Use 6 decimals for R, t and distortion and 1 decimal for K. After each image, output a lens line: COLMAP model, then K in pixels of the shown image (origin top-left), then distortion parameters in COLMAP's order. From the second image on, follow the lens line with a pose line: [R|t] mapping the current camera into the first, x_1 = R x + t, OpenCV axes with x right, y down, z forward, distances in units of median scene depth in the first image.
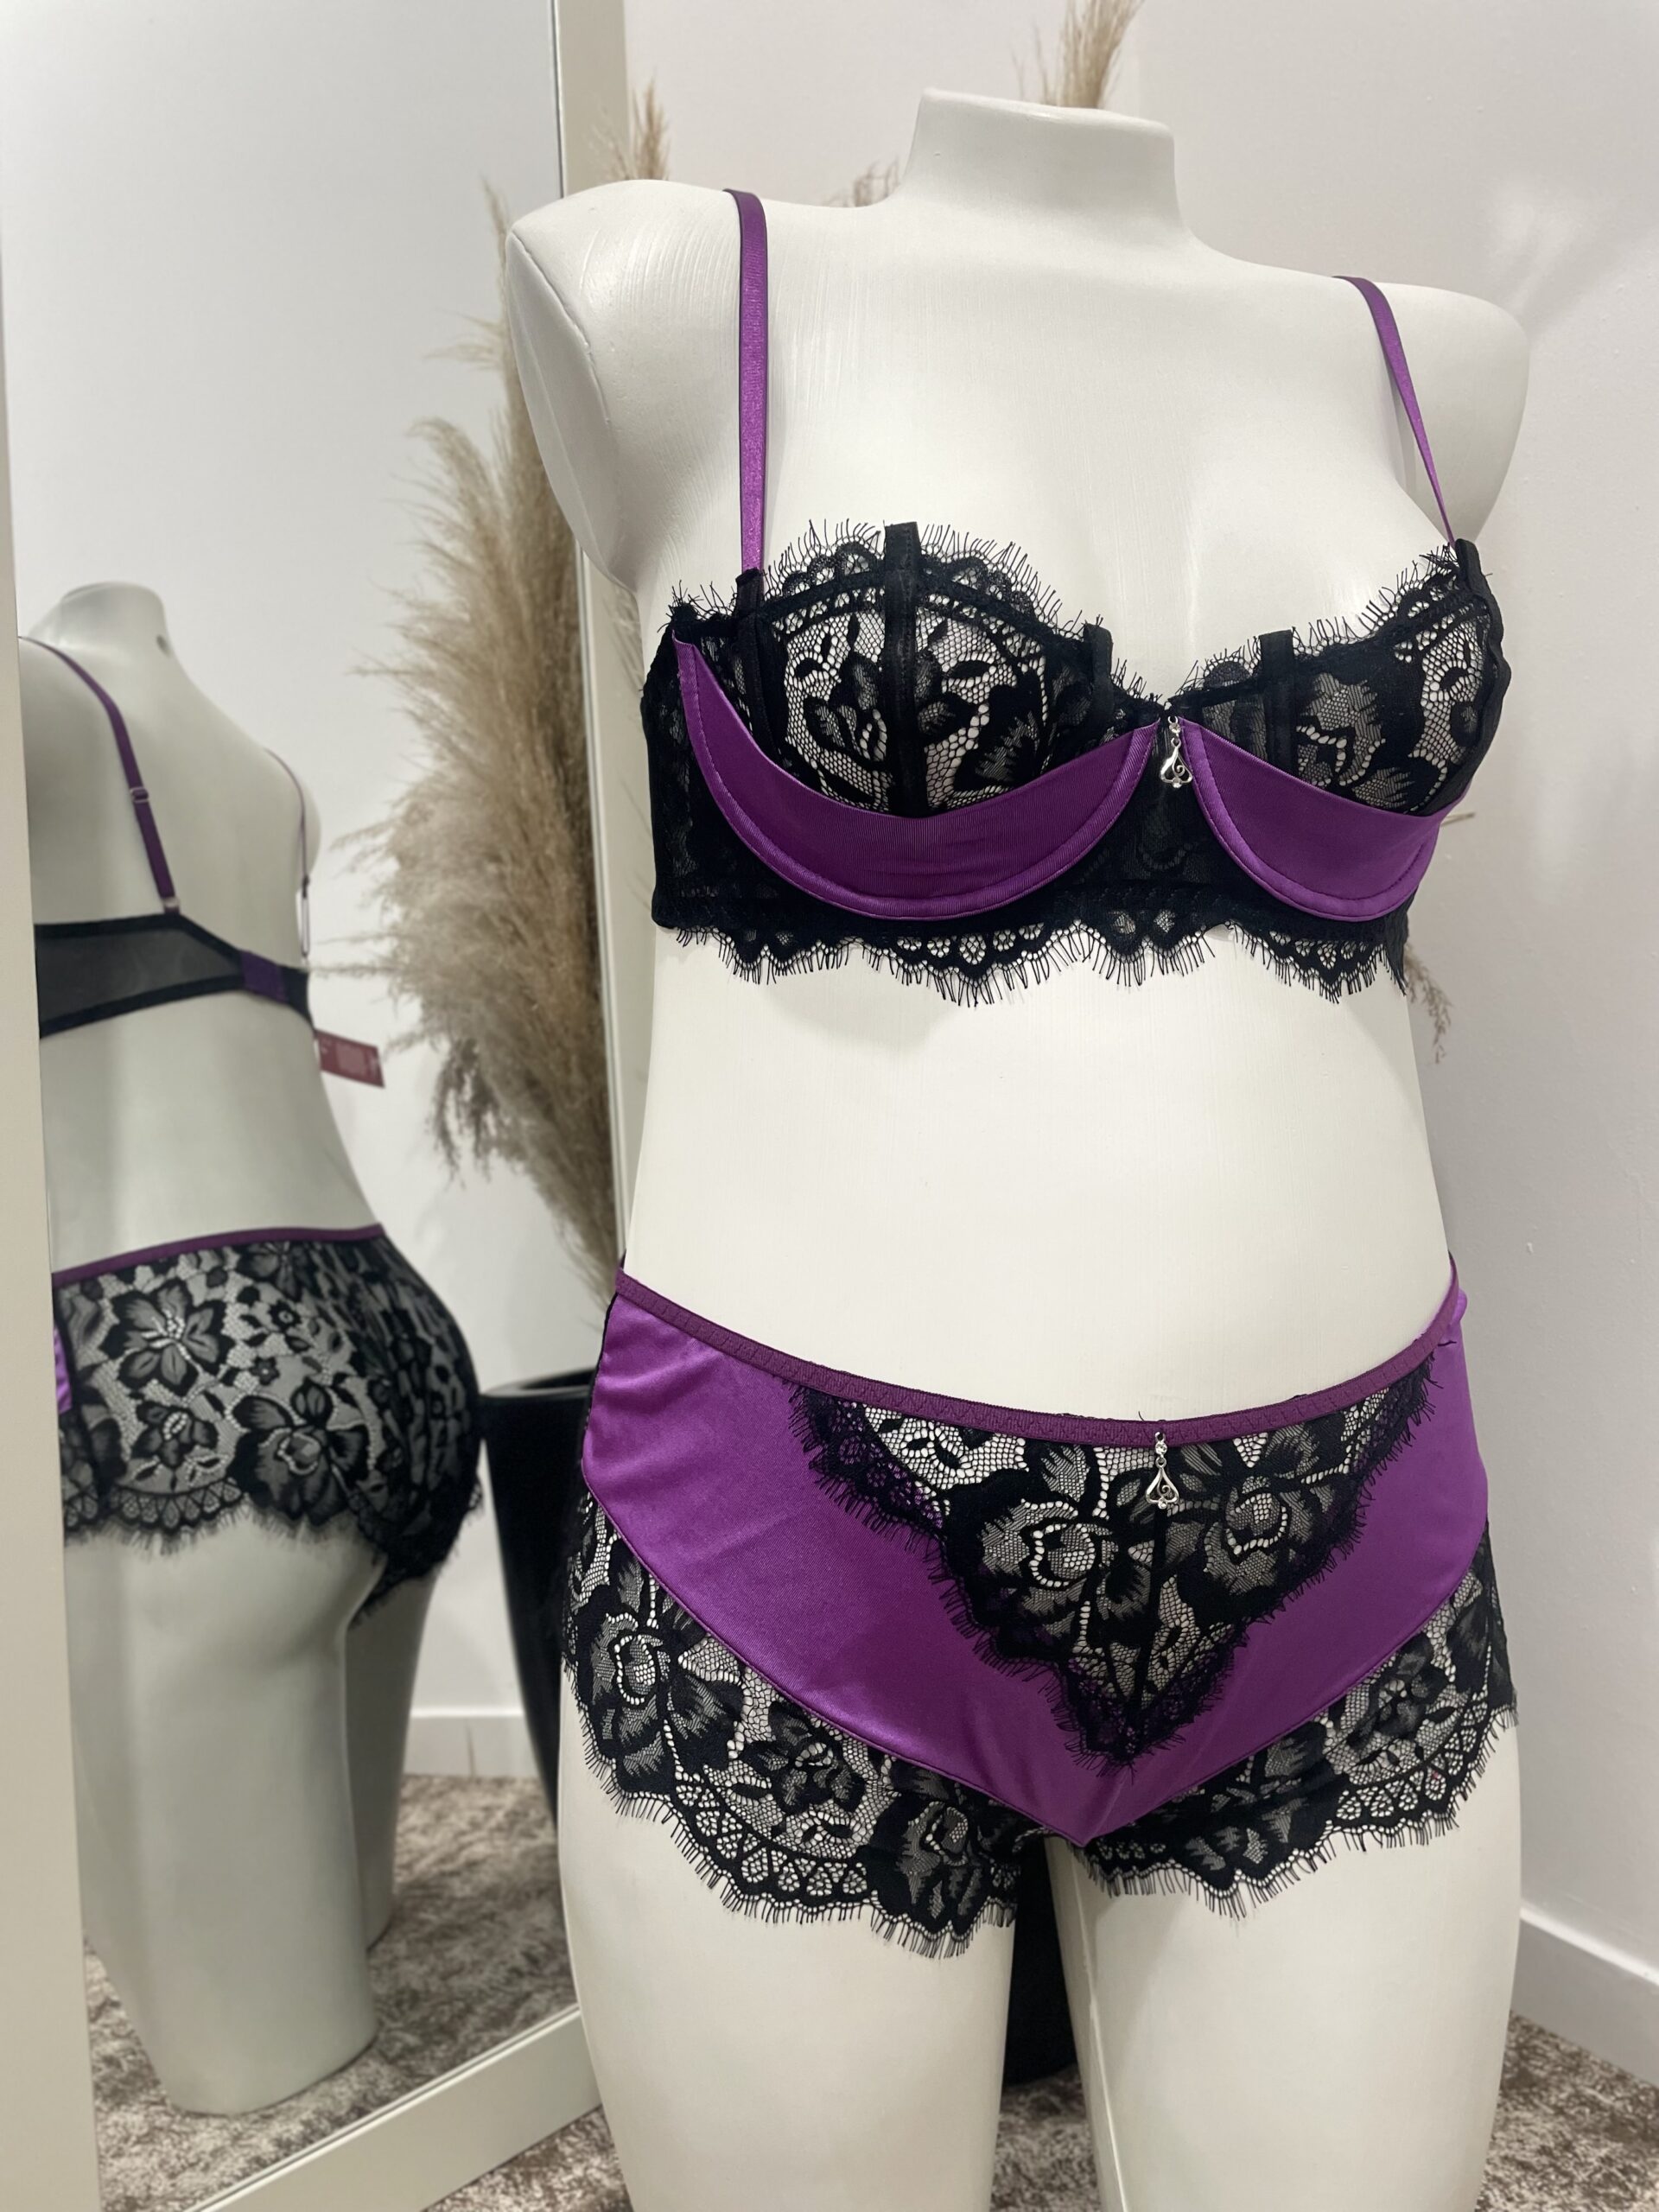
lens RADIAL K [[1645.5, 0, 819.4], [0, 1645.5, 1111.8], [0, 0, 1]] dist [0.039431, -0.062157]
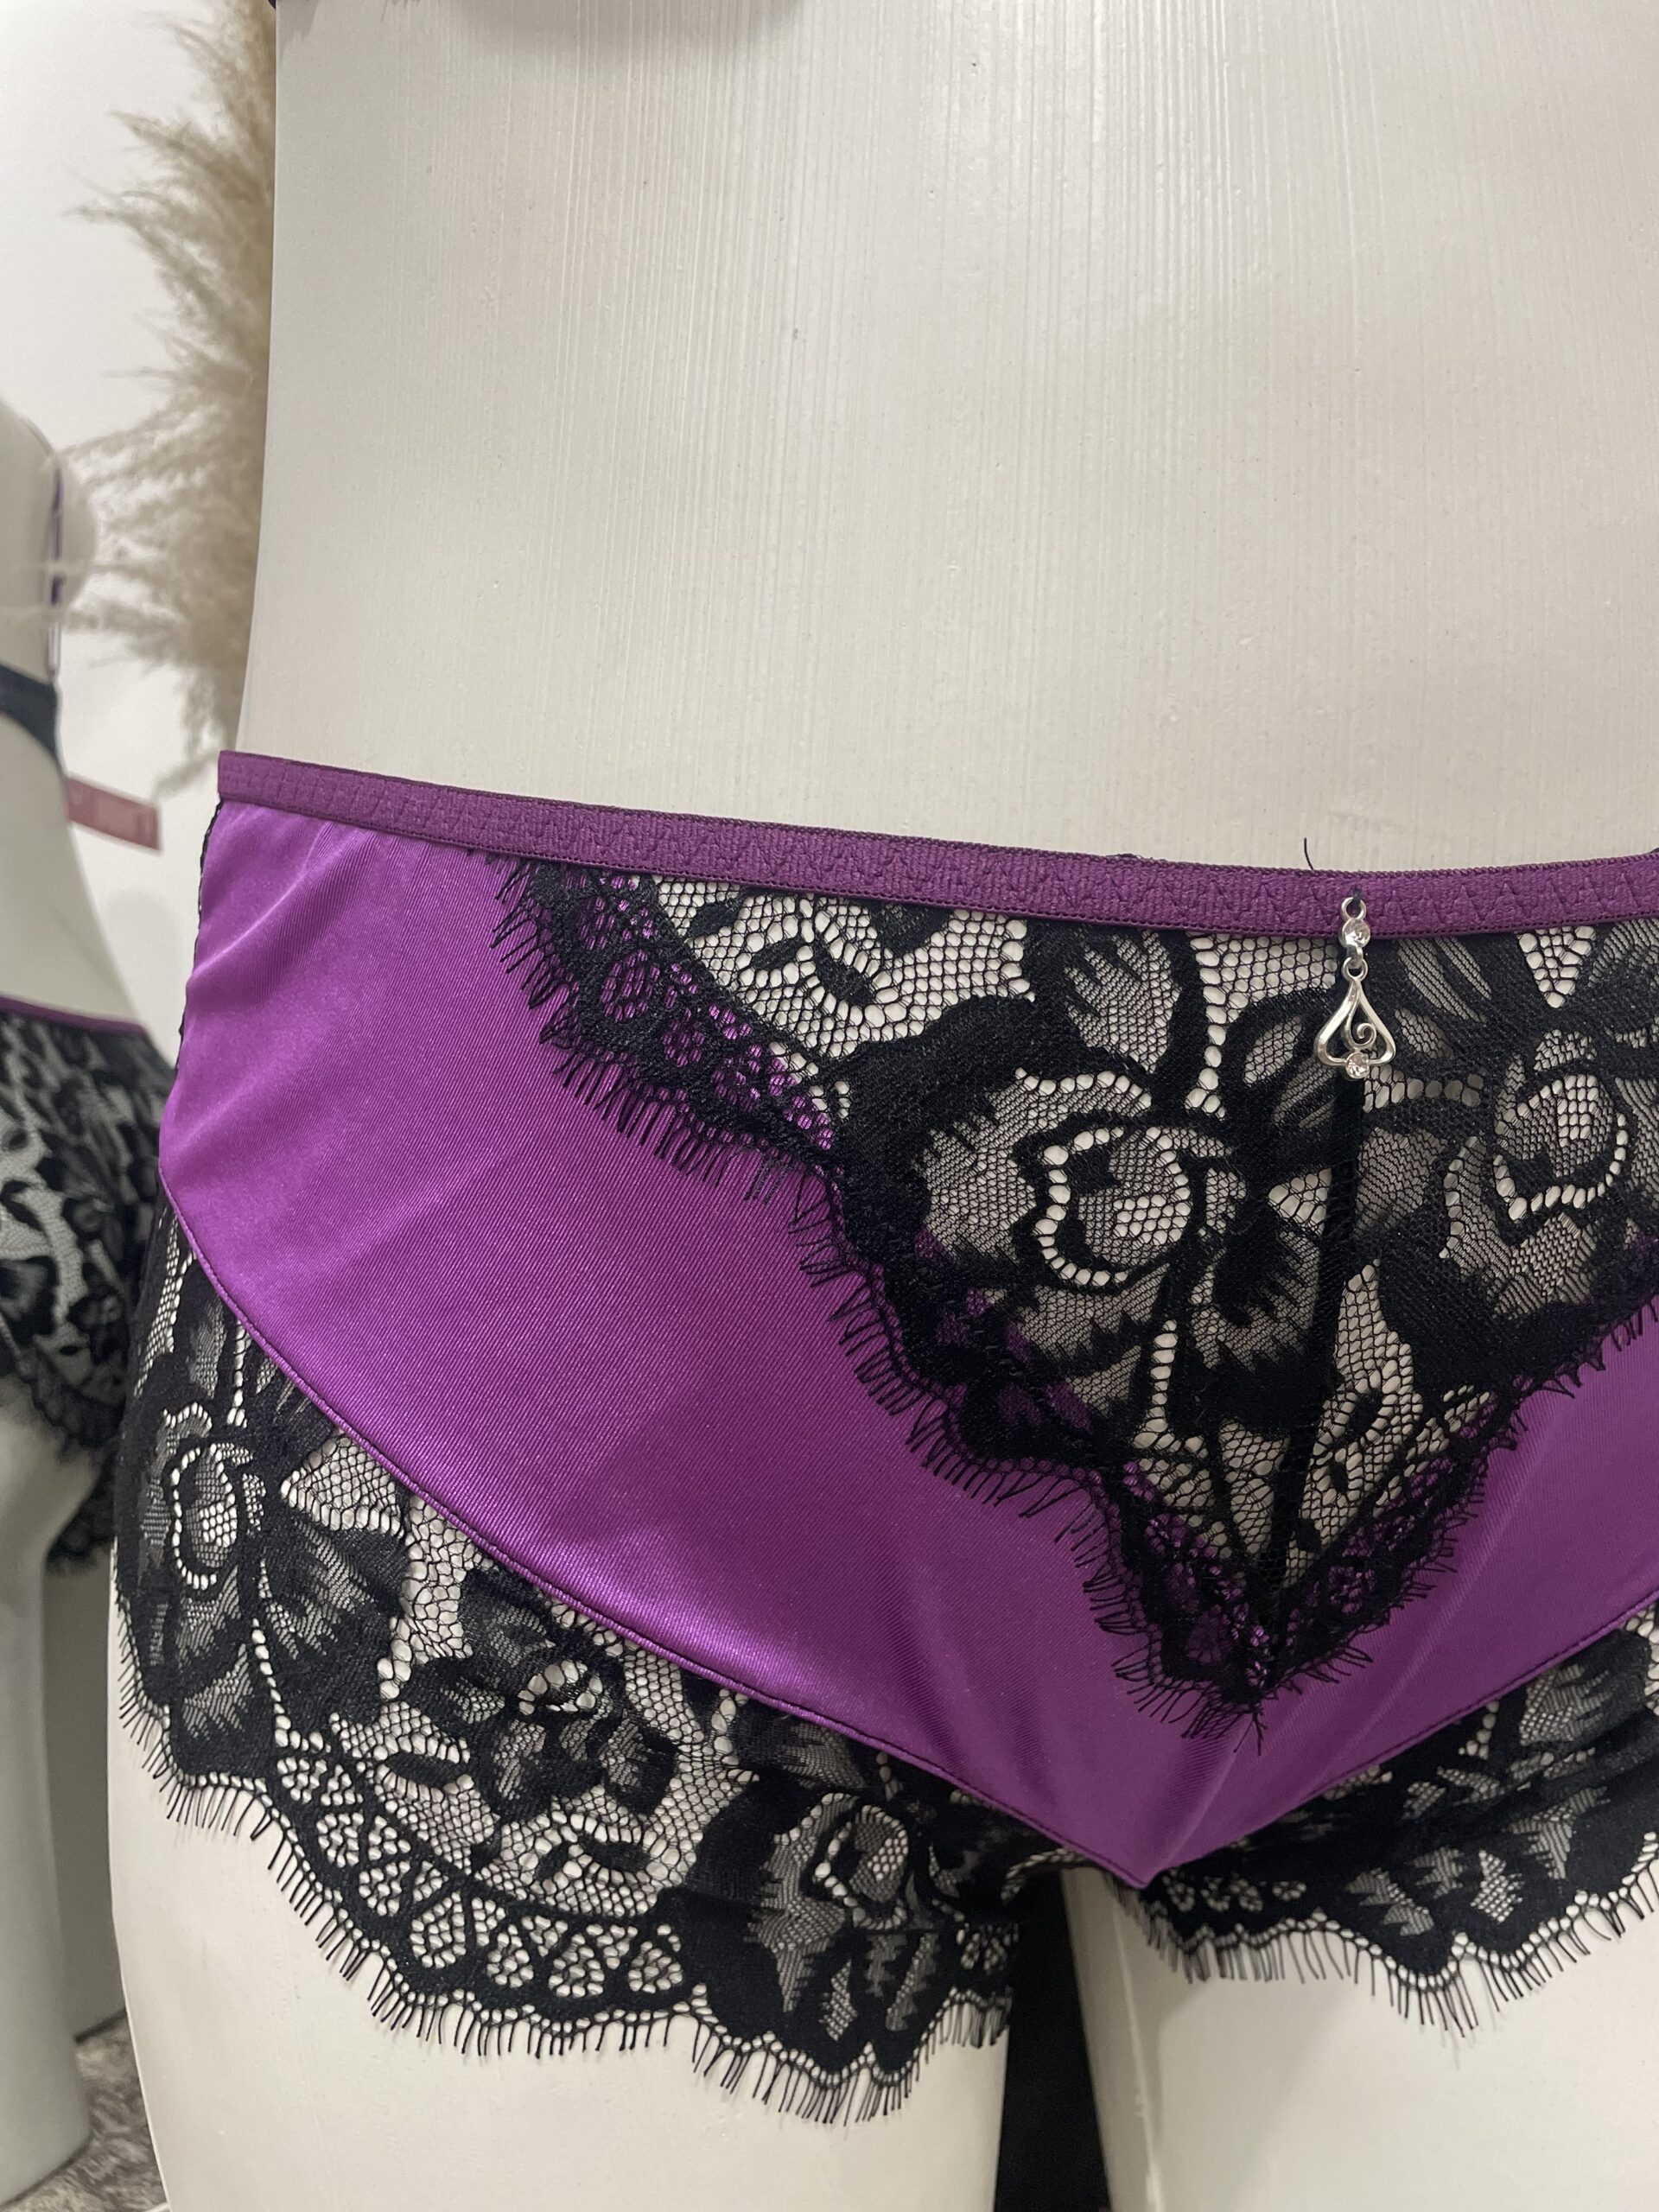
lens RADIAL K [[1683.3, 0, 812.2], [0, 1683.3, 1120.2], [0, 0, 1]] dist [0.073252, -0.107308]
pose [[0.999999, -0.000492, -0.001553, 0.067449], [0.000498, 0.999993, 0.003729, 0.234689], [0.001551, -0.003730, 0.999992, 0.542214]]
